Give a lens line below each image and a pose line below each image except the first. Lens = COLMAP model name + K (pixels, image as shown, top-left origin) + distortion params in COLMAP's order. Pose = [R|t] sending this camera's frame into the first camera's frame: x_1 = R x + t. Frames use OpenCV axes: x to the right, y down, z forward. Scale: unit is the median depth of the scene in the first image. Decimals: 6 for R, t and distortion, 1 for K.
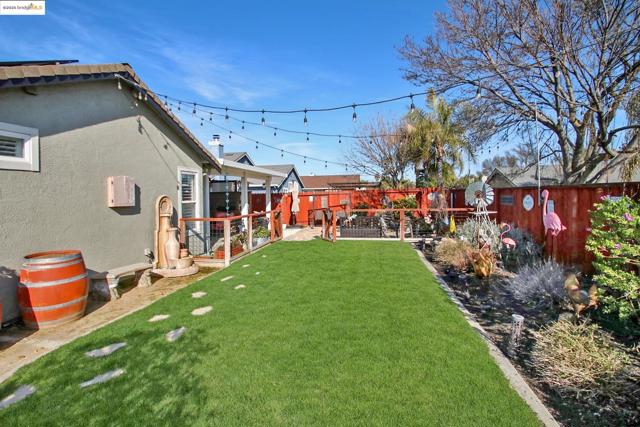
lens RADIAL K [[324.1, 0, 315.2], [0, 324.1, 189.7], [0, 0, 1]] dist [-0.000873, -0.001228]
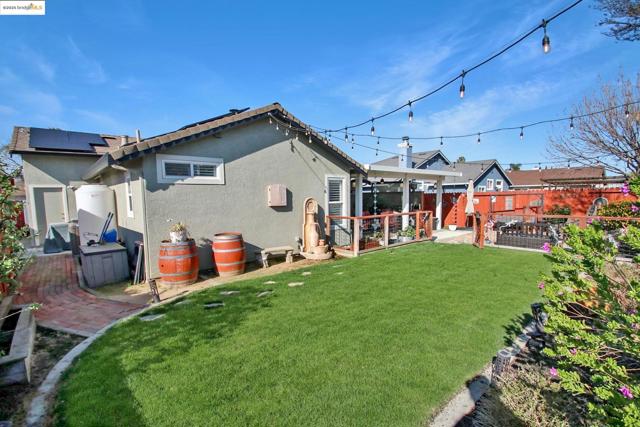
lens RADIAL K [[301.0, 0, 301.0], [0, 301.0, 221.6], [0, 0, 1]] dist [0.000278, -0.000128]
pose [[0.766471, 0.059587, -0.639509, 0.335681], [0.012933, 0.994053, 0.108122, -0.021491], [0.642149, -0.091143, 0.761143, 0.041214]]
